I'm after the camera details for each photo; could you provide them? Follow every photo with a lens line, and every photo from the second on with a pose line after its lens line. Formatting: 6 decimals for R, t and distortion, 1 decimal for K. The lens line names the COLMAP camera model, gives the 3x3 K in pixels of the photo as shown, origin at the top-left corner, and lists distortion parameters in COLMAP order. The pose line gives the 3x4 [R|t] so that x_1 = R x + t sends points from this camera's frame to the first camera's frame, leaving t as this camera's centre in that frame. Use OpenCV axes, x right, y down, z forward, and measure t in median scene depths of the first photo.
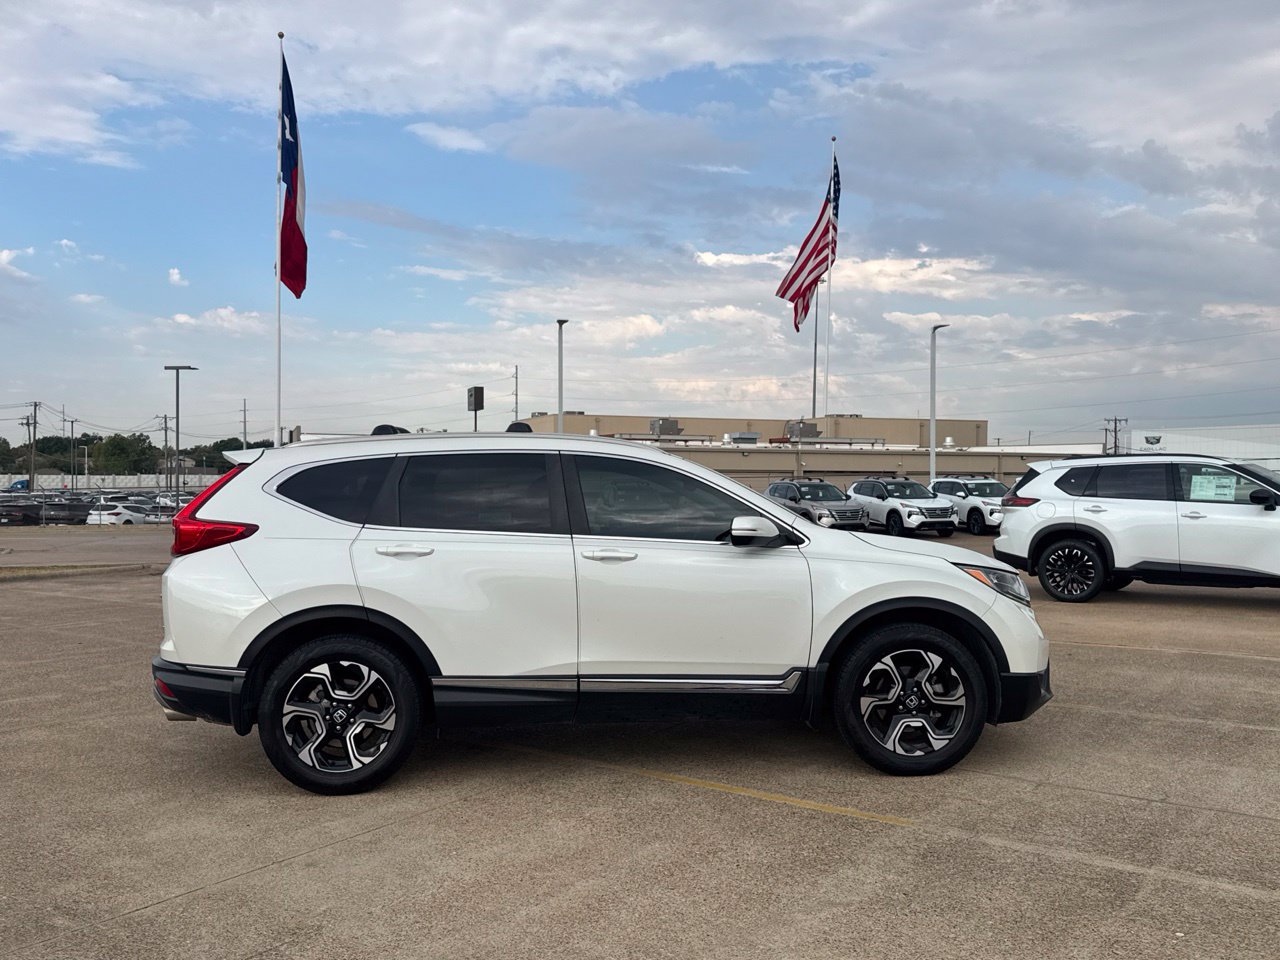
lens RADIAL K [[1045.0, 0, 632.8], [0, 1045.0, 485.0], [0, 0, 1]] dist [0.163198, -0.331432]
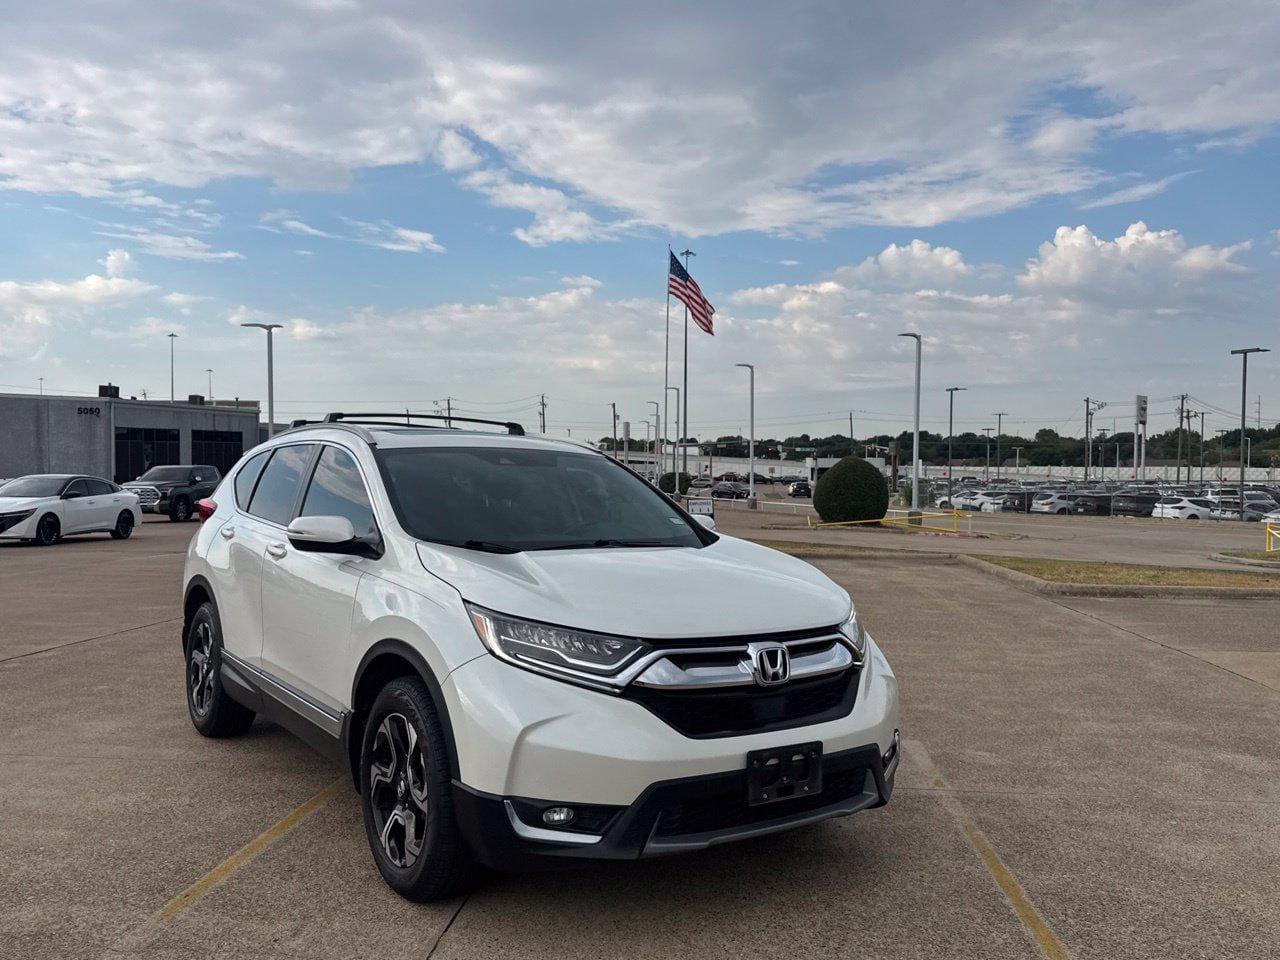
lens RADIAL K [[1068.0, 0, 640.0], [0, 1068.0, 480.0], [0, 0, 1]] dist [0.121719, -0.178843]
pose [[0.506752, 0.017819, -0.861907, 0.966867], [-0.015493, 0.999813, 0.011561, -0.012347], [0.861952, 0.007495, 0.506934, 0.771201]]
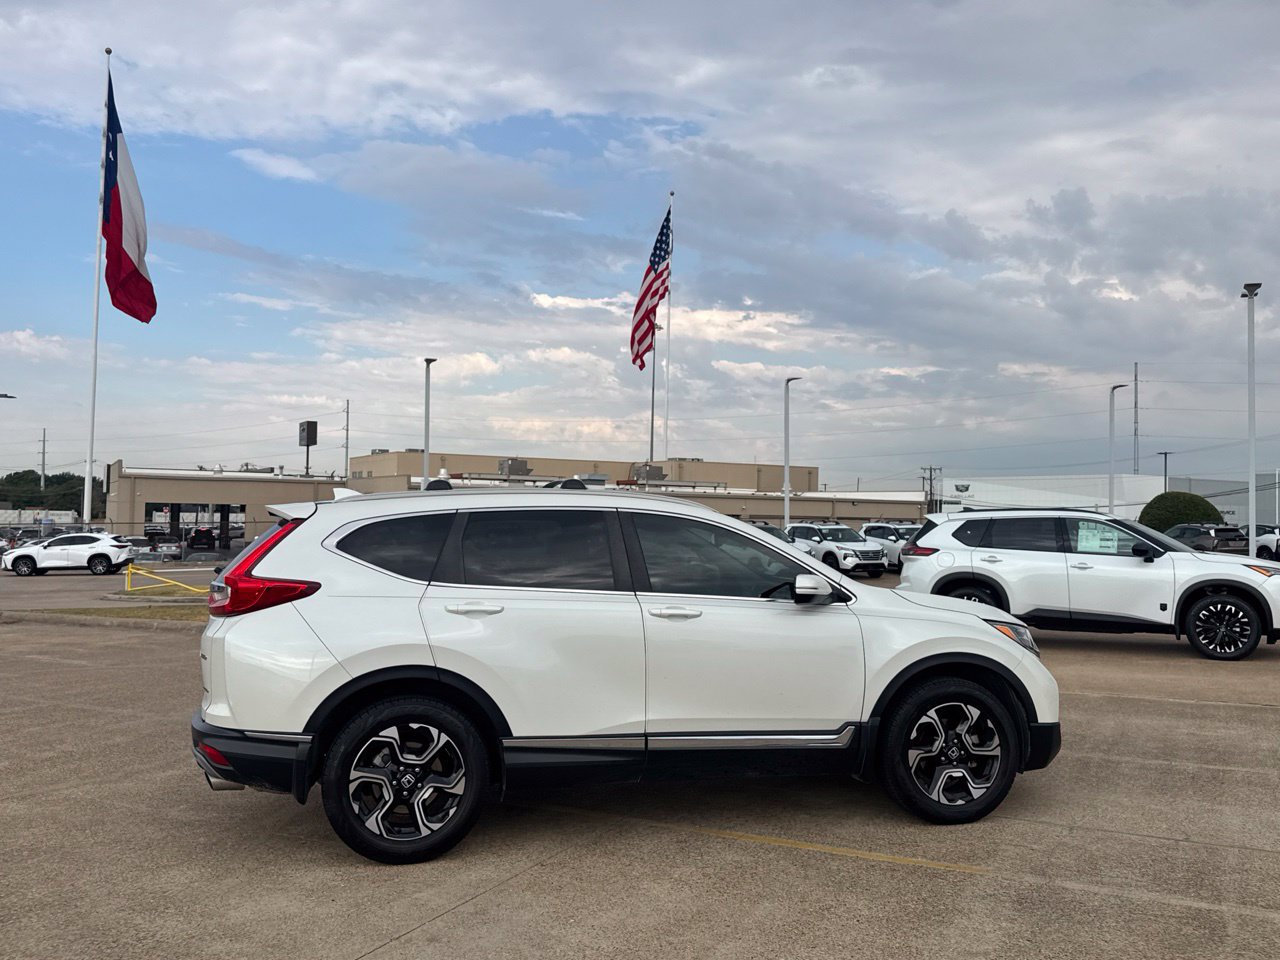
lens RADIAL K [[1044.9, 0, 631.7], [0, 1044.9, 475.2], [0, 0, 1]] dist [0.160382, -0.305910]
pose [[0.987735, 0.017472, 0.155161, -0.220751], [-0.010117, 0.998793, -0.048067, -0.016656], [-0.155814, 0.045908, 0.986719, -0.003613]]
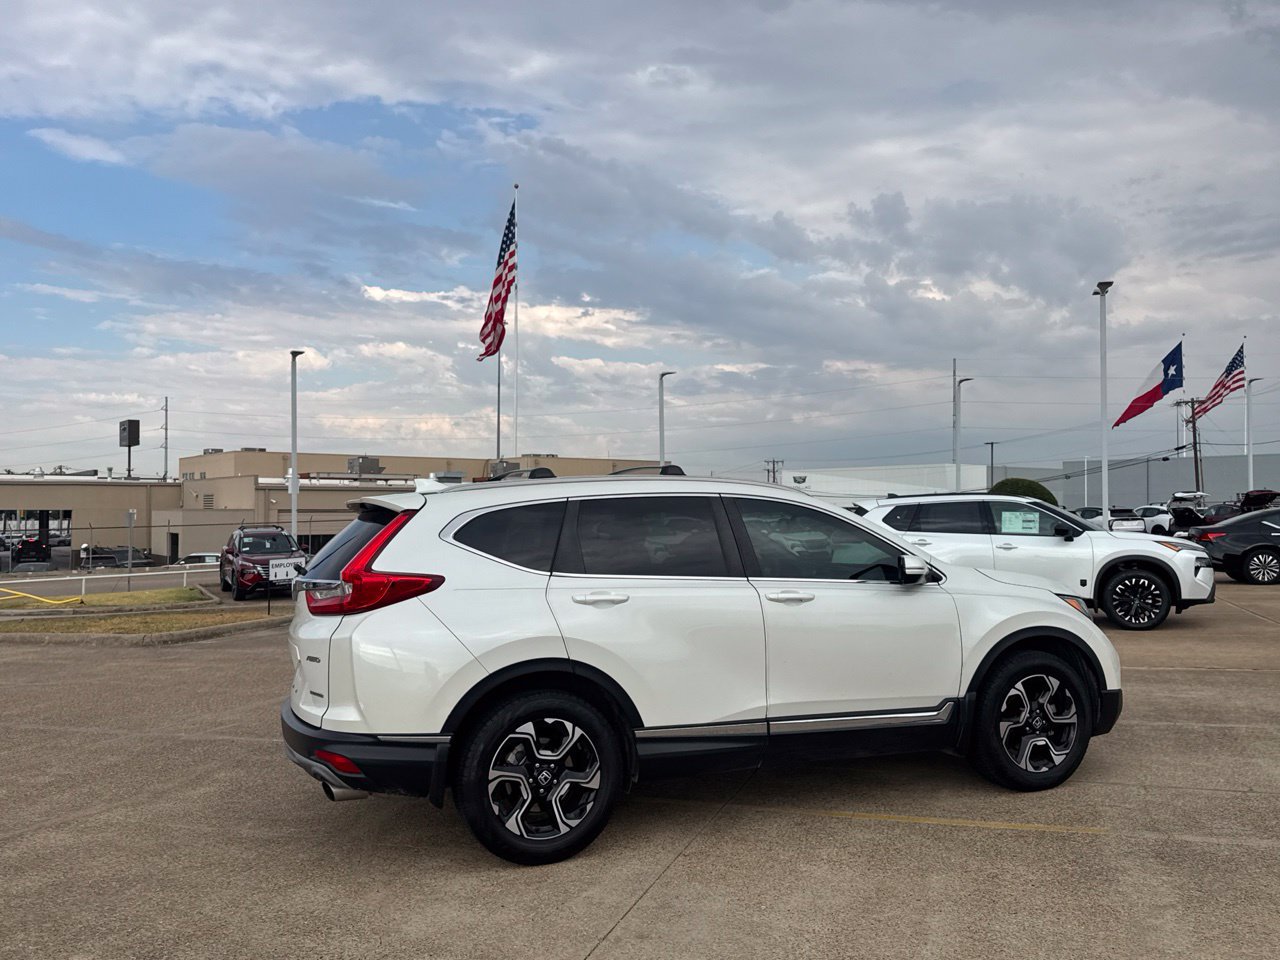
lens RADIAL K [[1045.0, 0, 632.8], [0, 1045.0, 485.0], [0, 0, 1]] dist [0.163198, -0.331432]
pose [[0.953376, -0.002391, 0.301774, -0.465909], [0.013548, 0.999299, -0.034885, -0.007637], [-0.301480, 0.037348, 0.952741, 0.070998]]
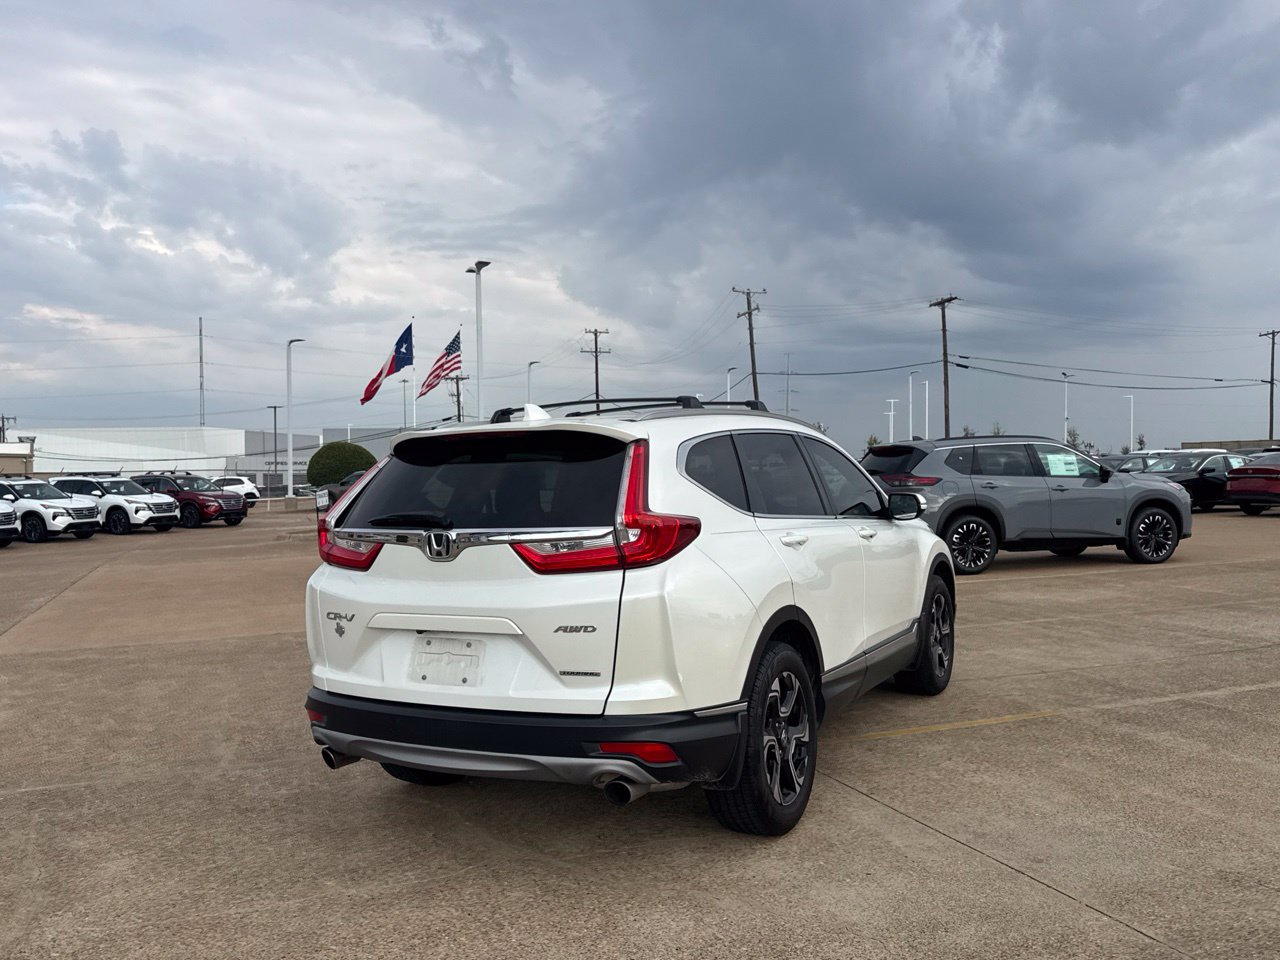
lens RADIAL K [[1046.3, 0, 627.8], [0, 1046.3, 491.2], [0, 0, 1]] dist [0.162007, -0.310312]
pose [[0.543910, -0.022181, 0.838850, -1.012932], [0.018704, 0.999723, 0.014307, 0.005796], [-0.838935, 0.007908, 0.544174, 0.617707]]
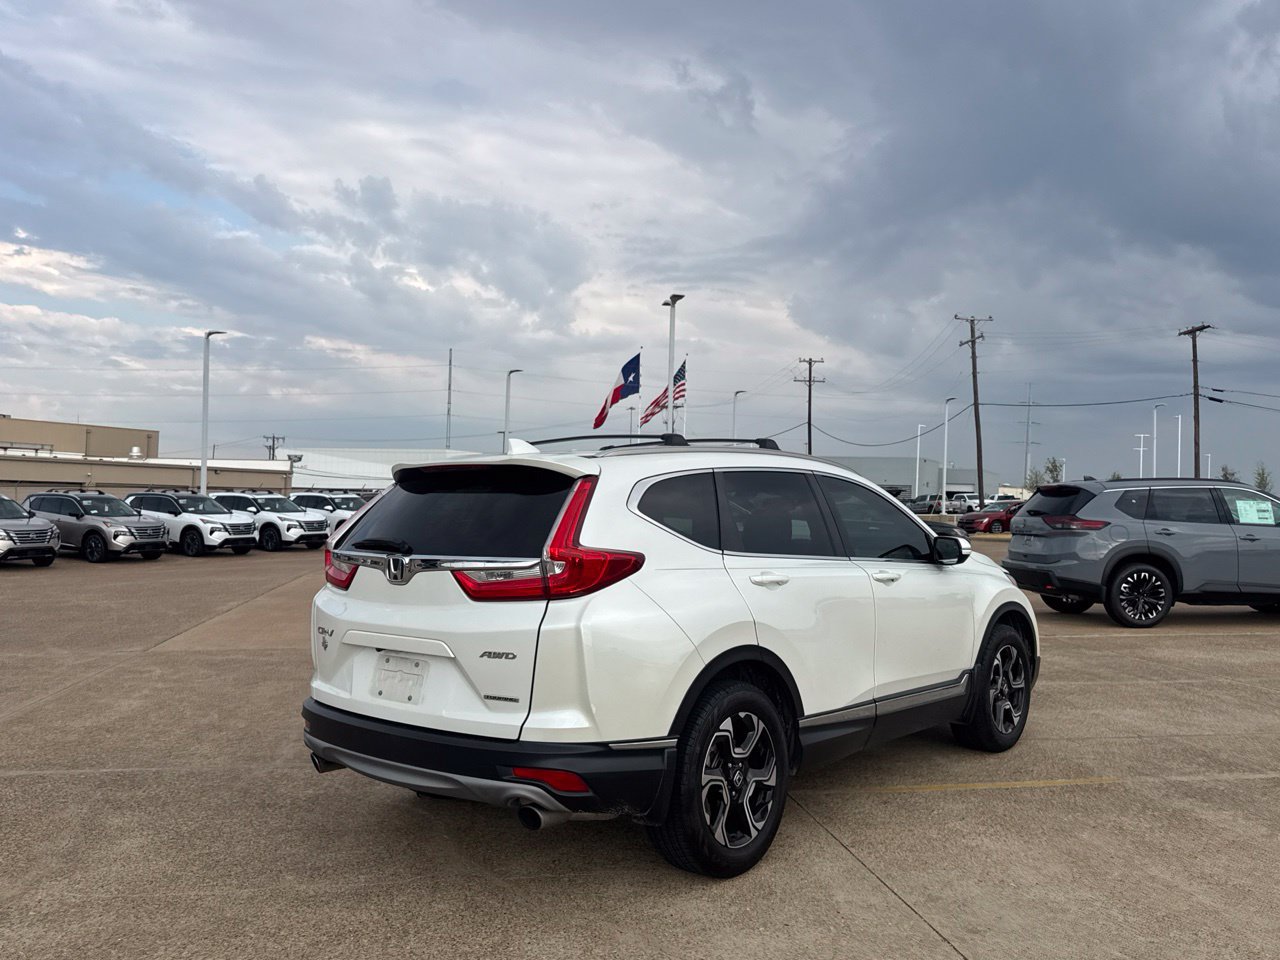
lens RADIAL K [[1044.9, 0, 631.7], [0, 1044.9, 475.2], [0, 0, 1]] dist [0.160382, -0.305910]
pose [[0.705022, 0.029137, 0.708587, -0.905880], [-0.013130, 0.999521, -0.028036, 0.000789], [-0.709064, 0.010463, 0.705067, 0.445502]]
